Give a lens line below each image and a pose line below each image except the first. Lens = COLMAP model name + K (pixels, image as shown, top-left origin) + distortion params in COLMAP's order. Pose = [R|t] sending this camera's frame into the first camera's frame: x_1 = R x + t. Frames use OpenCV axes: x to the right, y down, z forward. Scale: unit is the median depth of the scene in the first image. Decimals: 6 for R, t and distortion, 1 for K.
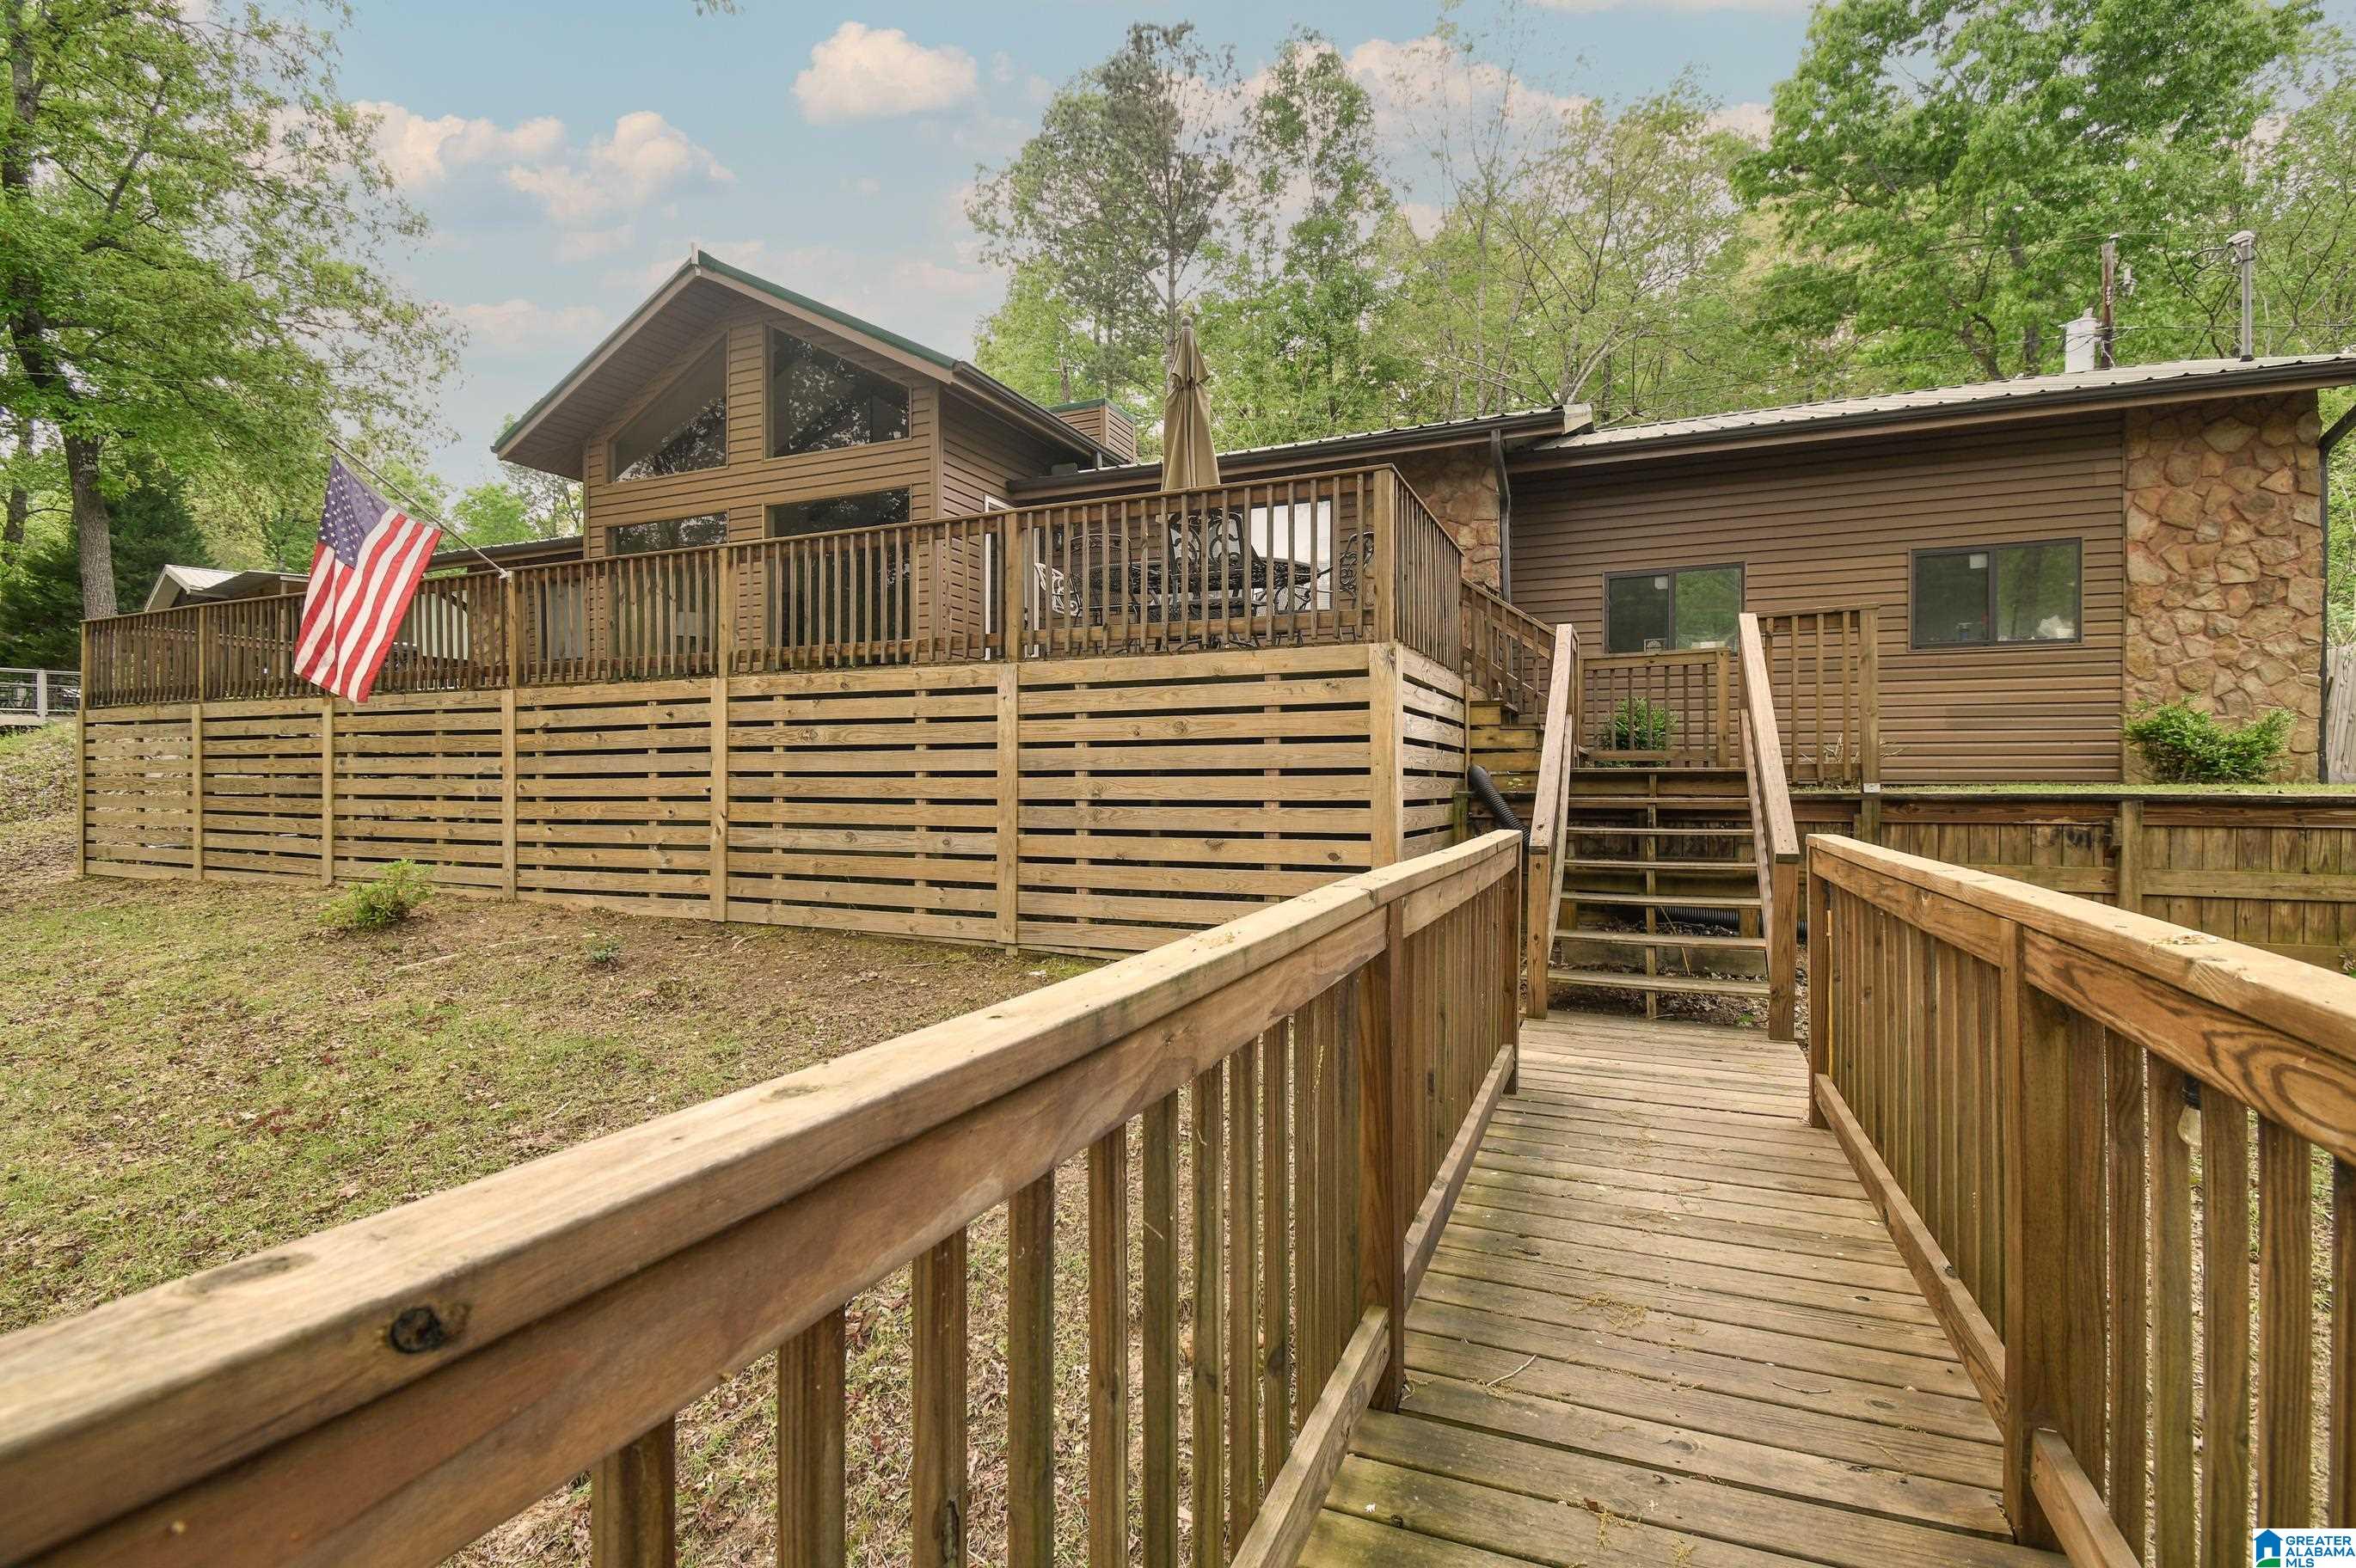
lens RADIAL K [[1064.9, 0, 1178.0], [0, 1064.9, 784.0], [0, 0, 1]] dist [0.003858, -0.015102]
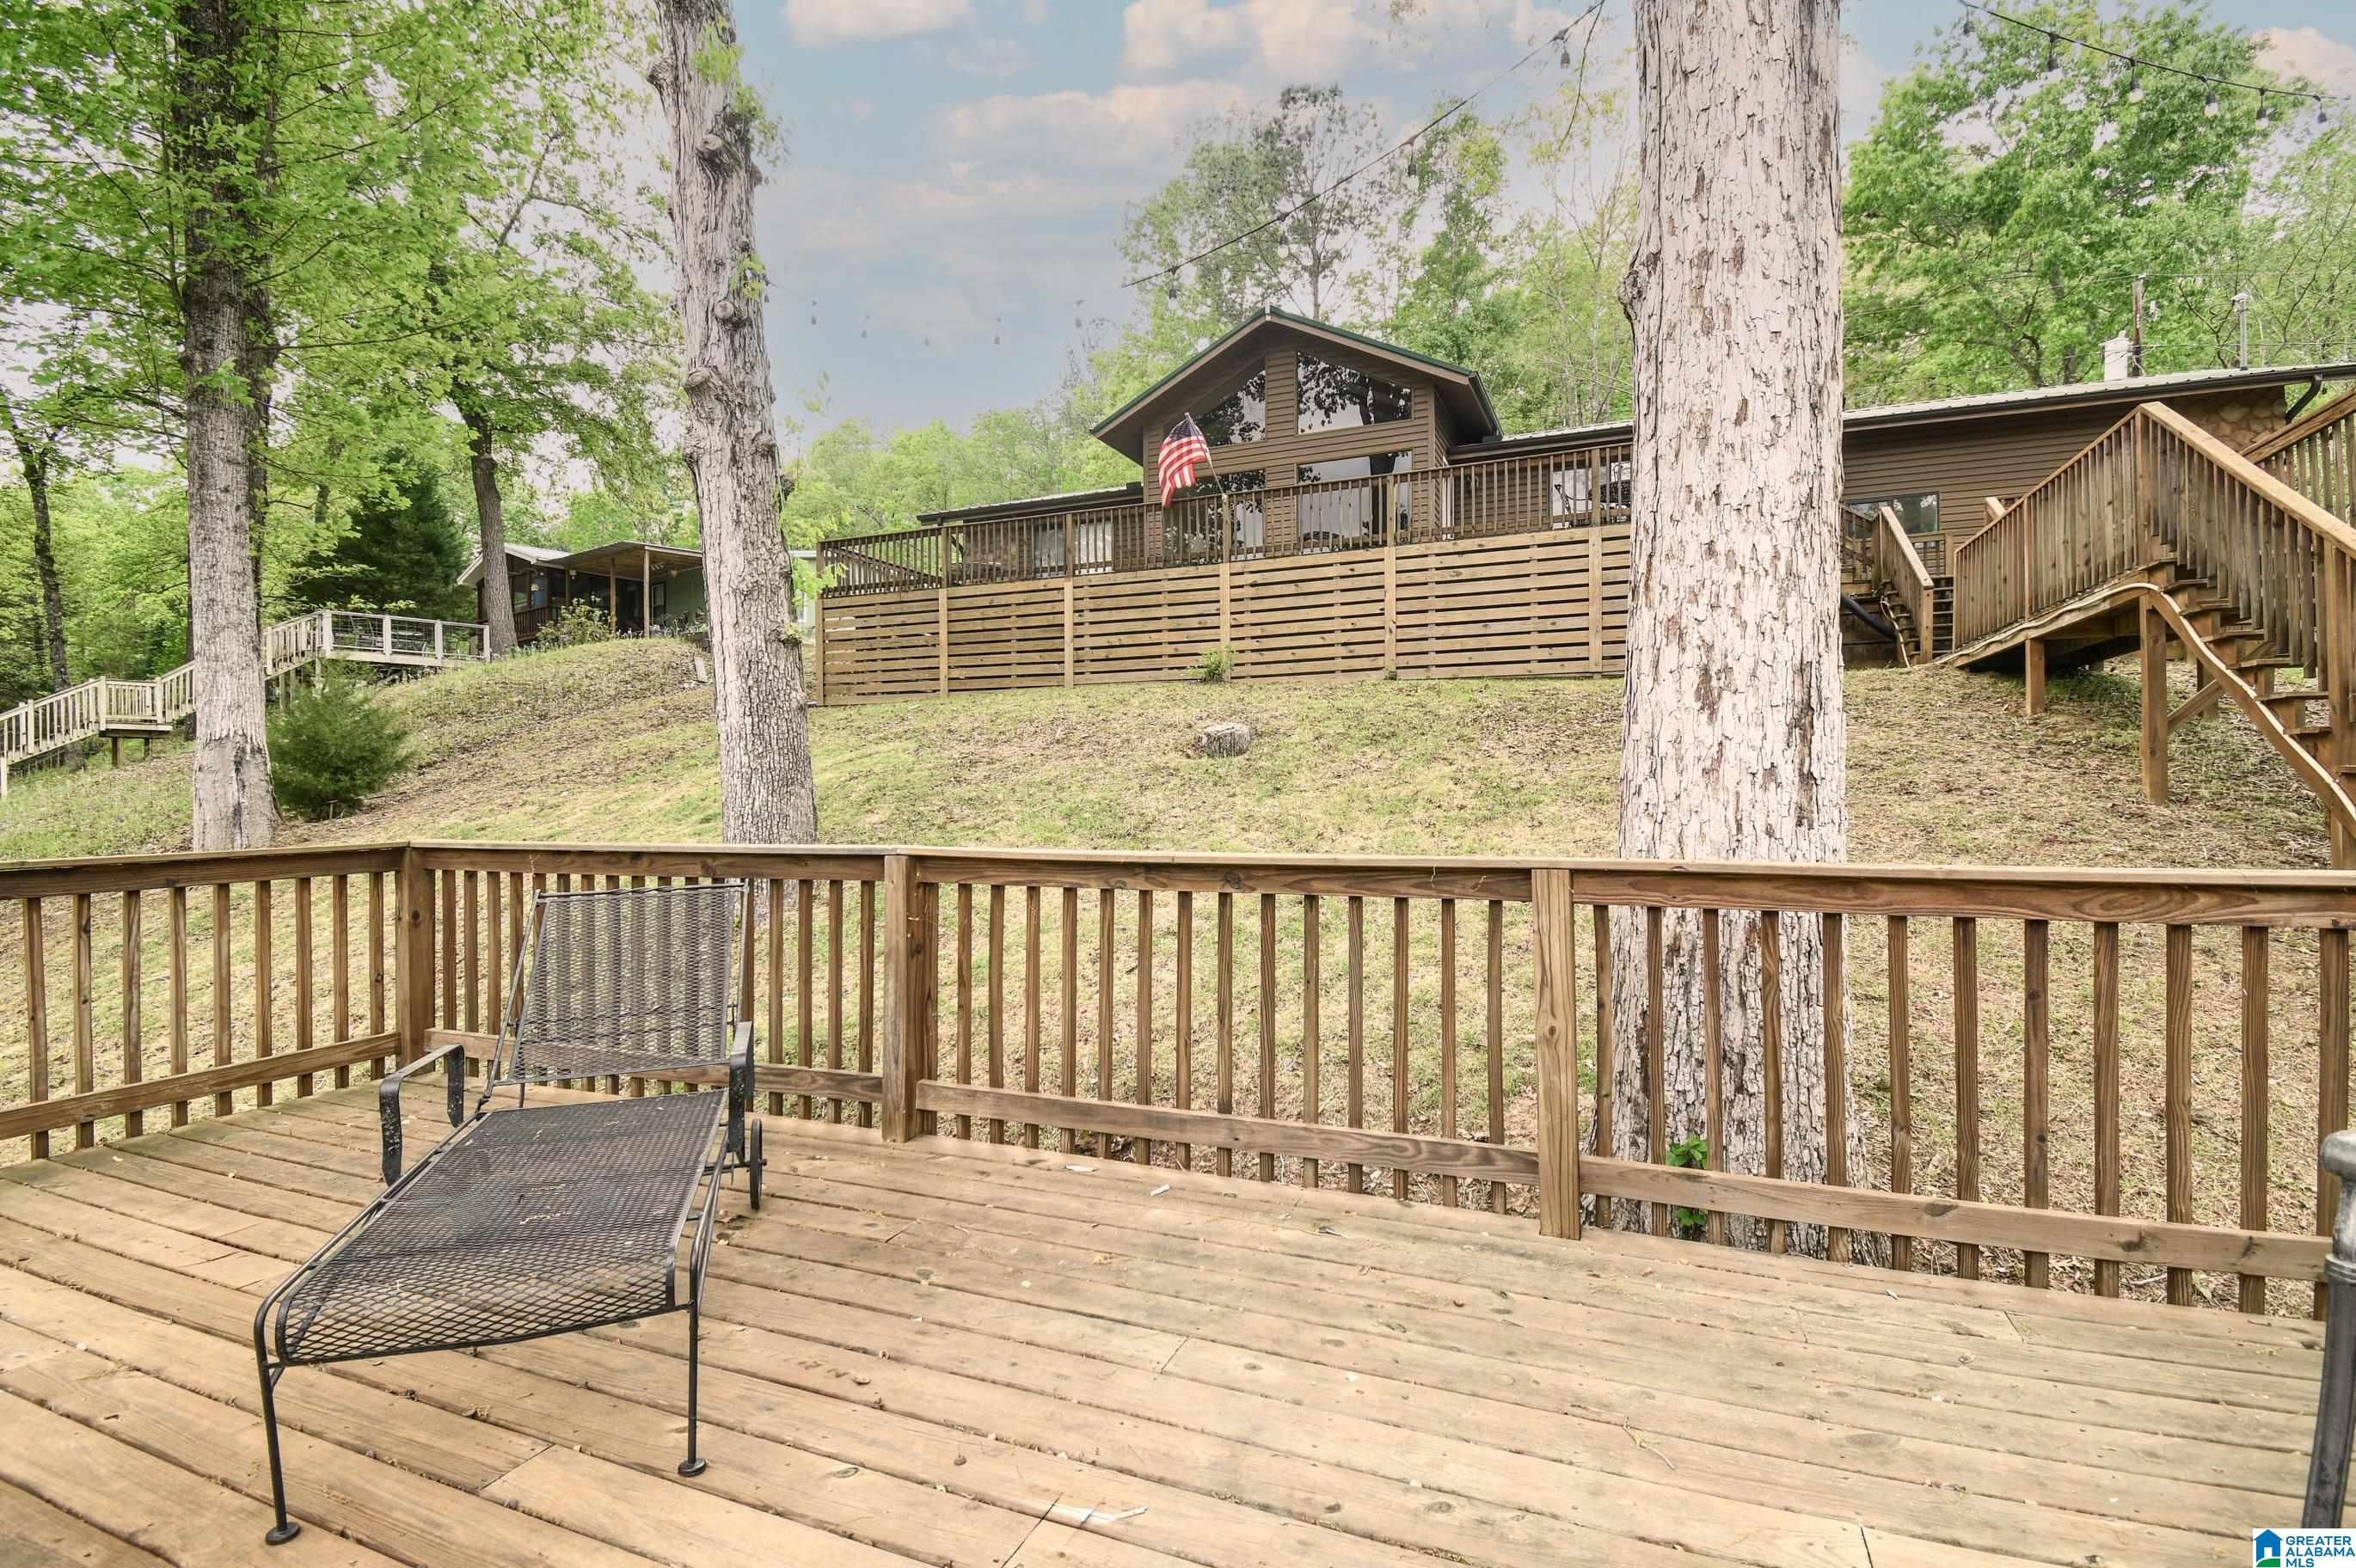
lens RADIAL K [[1015.2, 0, 1178.0], [0, 1015.2, 784.0], [0, 0, 1]] dist [0.000199, -0.013448]
pose [[0.999661, 0.001224, -0.025995, -0.245540], [-0.001192, 0.999999, 0.001238, 0.099289], [0.025996, -0.001206, 0.999661, -0.241381]]
